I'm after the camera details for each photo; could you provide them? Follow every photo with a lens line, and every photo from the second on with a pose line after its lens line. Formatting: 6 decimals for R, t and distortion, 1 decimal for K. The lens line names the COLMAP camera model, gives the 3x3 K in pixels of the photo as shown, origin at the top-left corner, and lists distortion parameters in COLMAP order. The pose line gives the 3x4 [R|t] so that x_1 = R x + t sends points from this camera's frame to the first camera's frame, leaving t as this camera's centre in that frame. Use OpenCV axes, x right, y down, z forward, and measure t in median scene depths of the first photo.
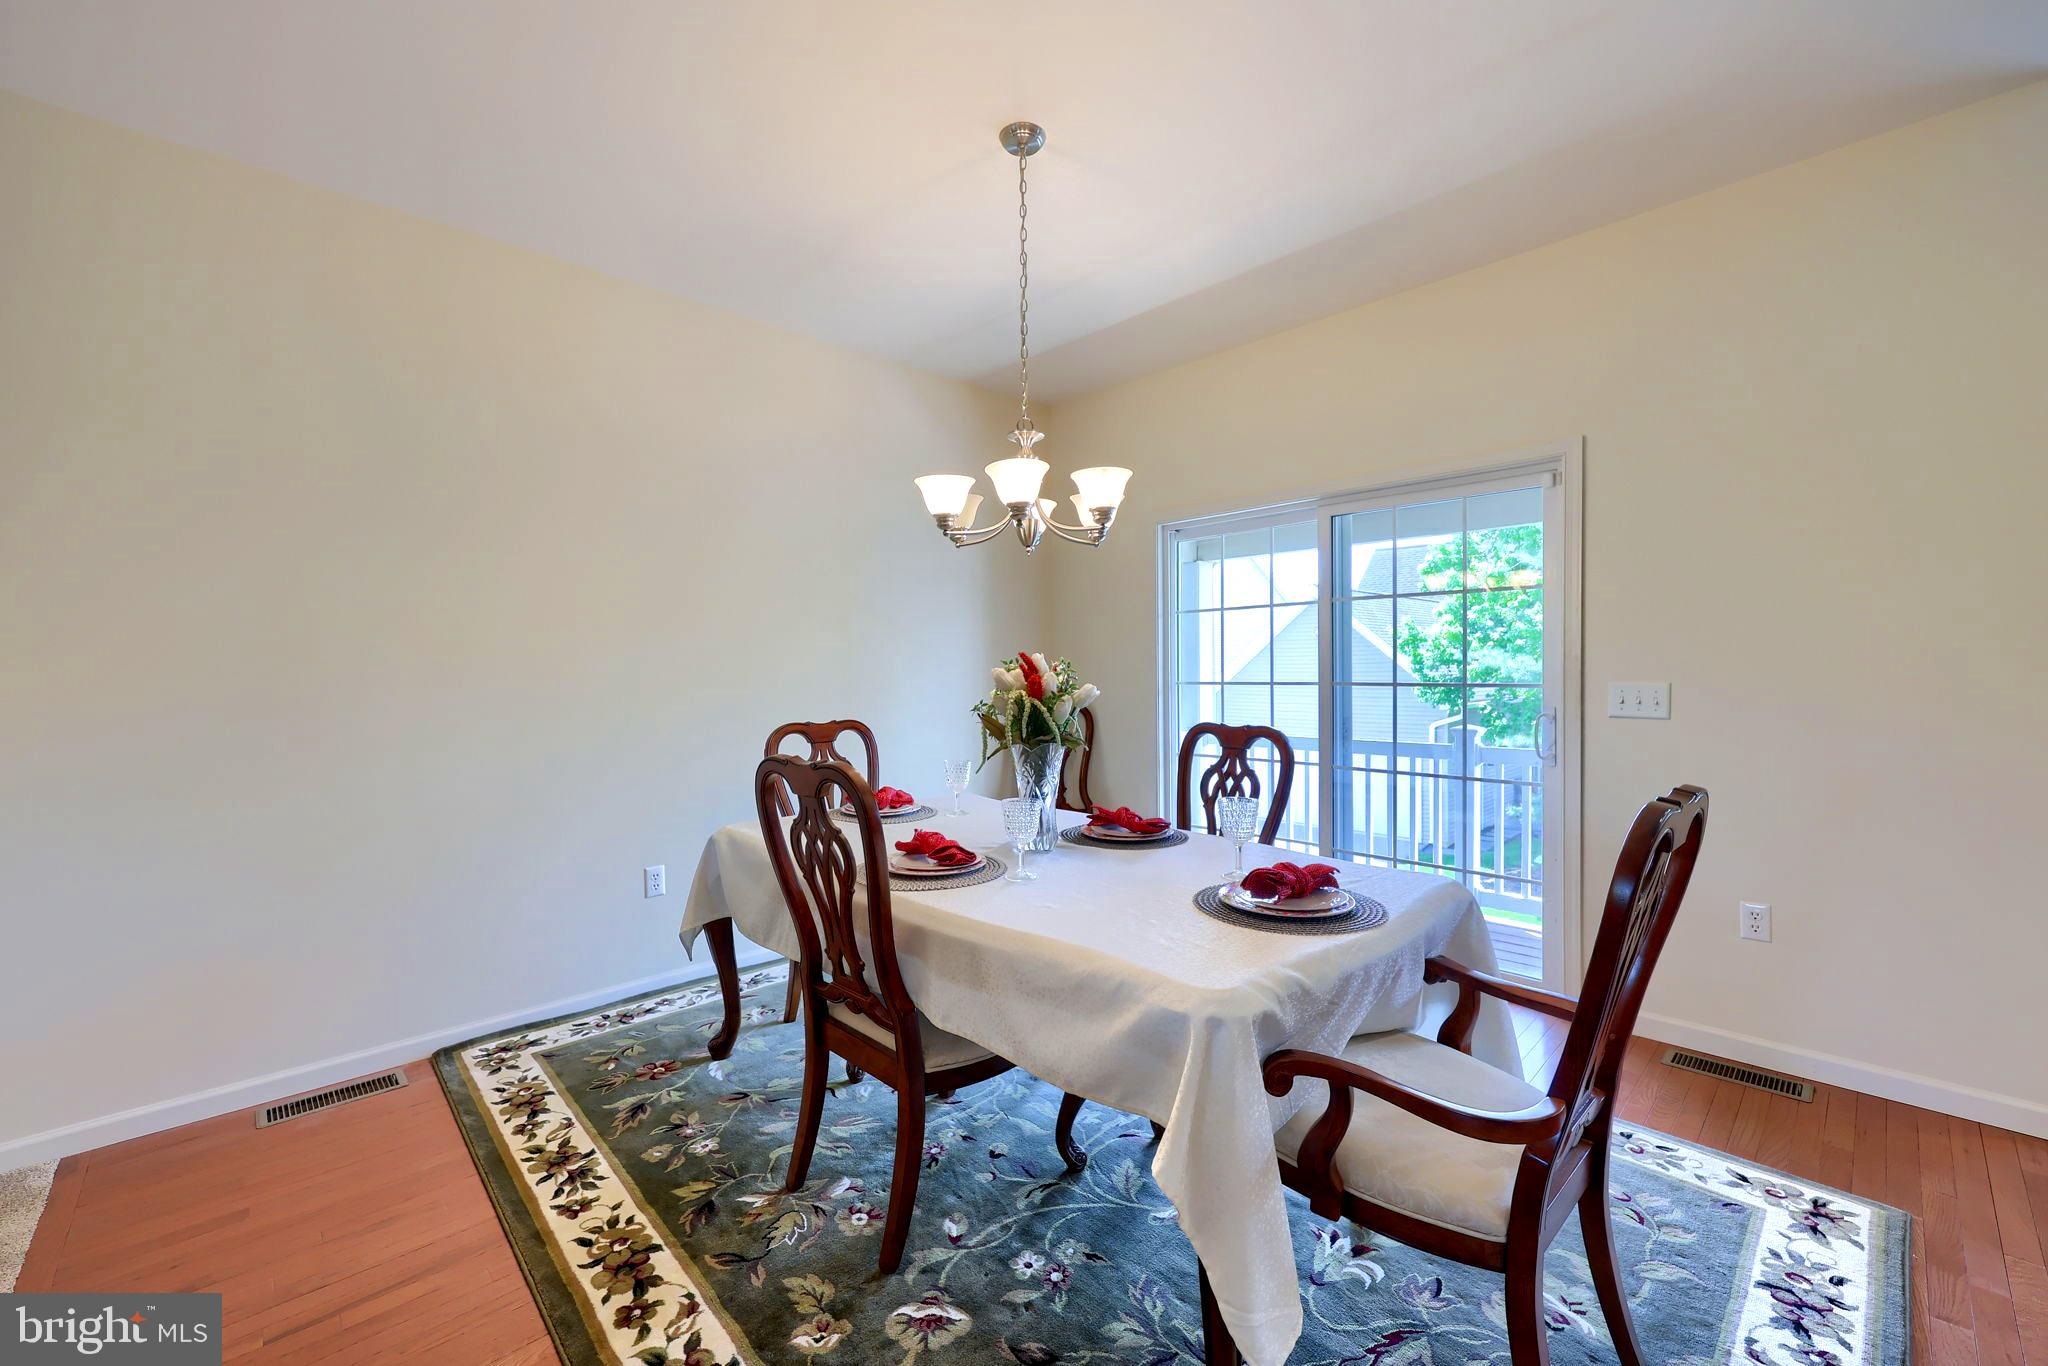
lens RADIAL K [[831.9, 0, 1024.5], [0, 831.9, 648.3], [0, 0, 1]] dist [-0.001355, 0.000137]
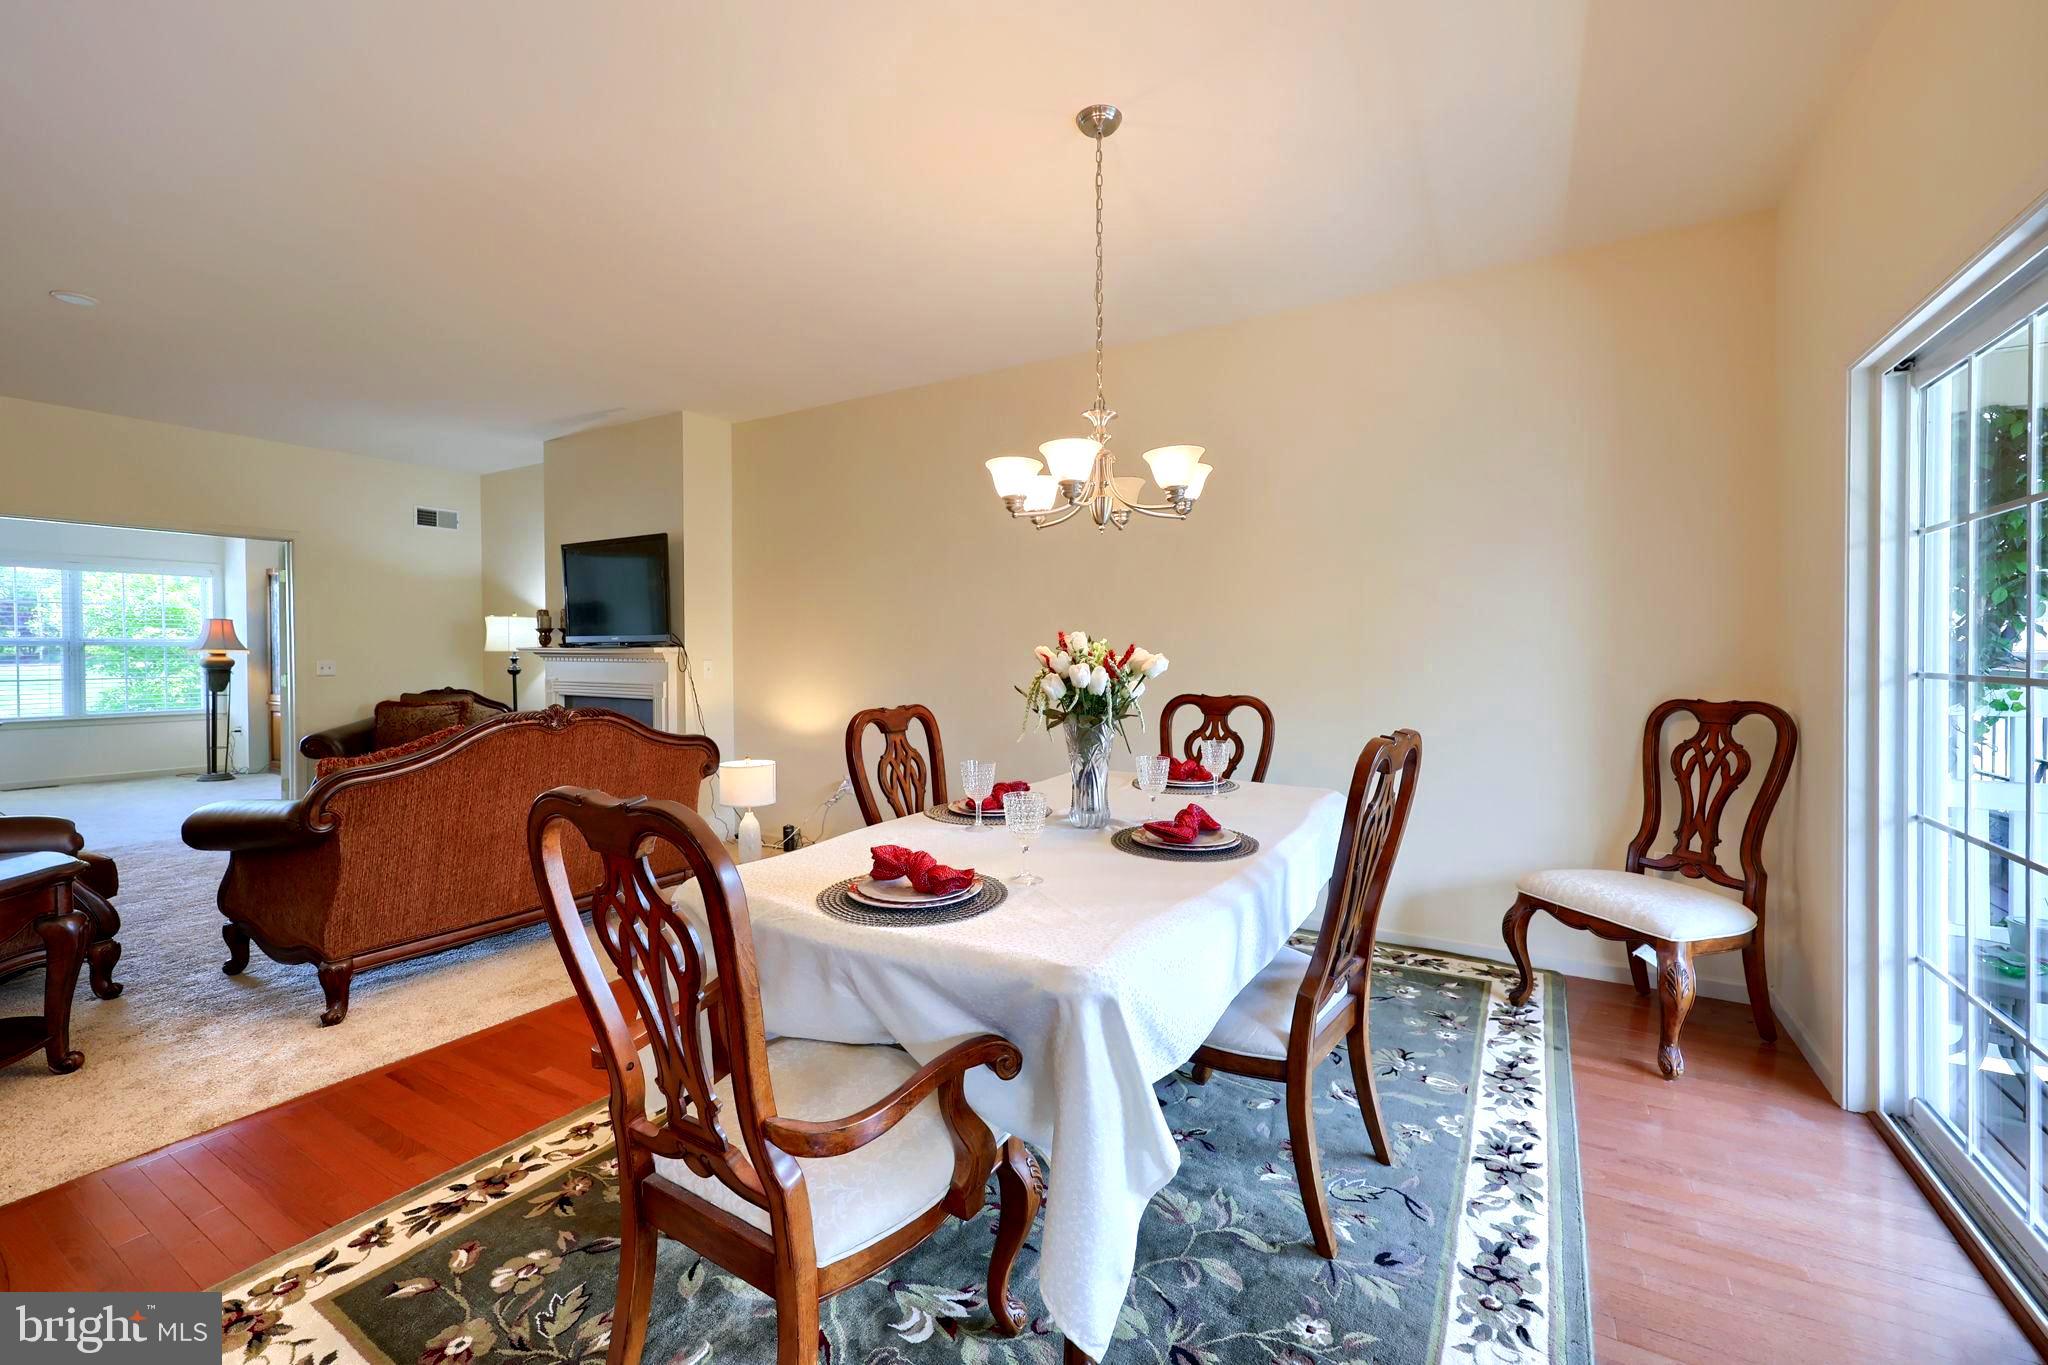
lens RADIAL K [[824.7, 0, 1024.0], [0, 824.7, 682.5], [0, 0, 1]] dist [-0.001089, -0.000054]
pose [[-0.273759, -0.021480, 0.961558, -1.169211], [-0.006456, 0.999769, 0.020496, 0.052124], [-0.961777, -0.000597, -0.273835, 1.708770]]
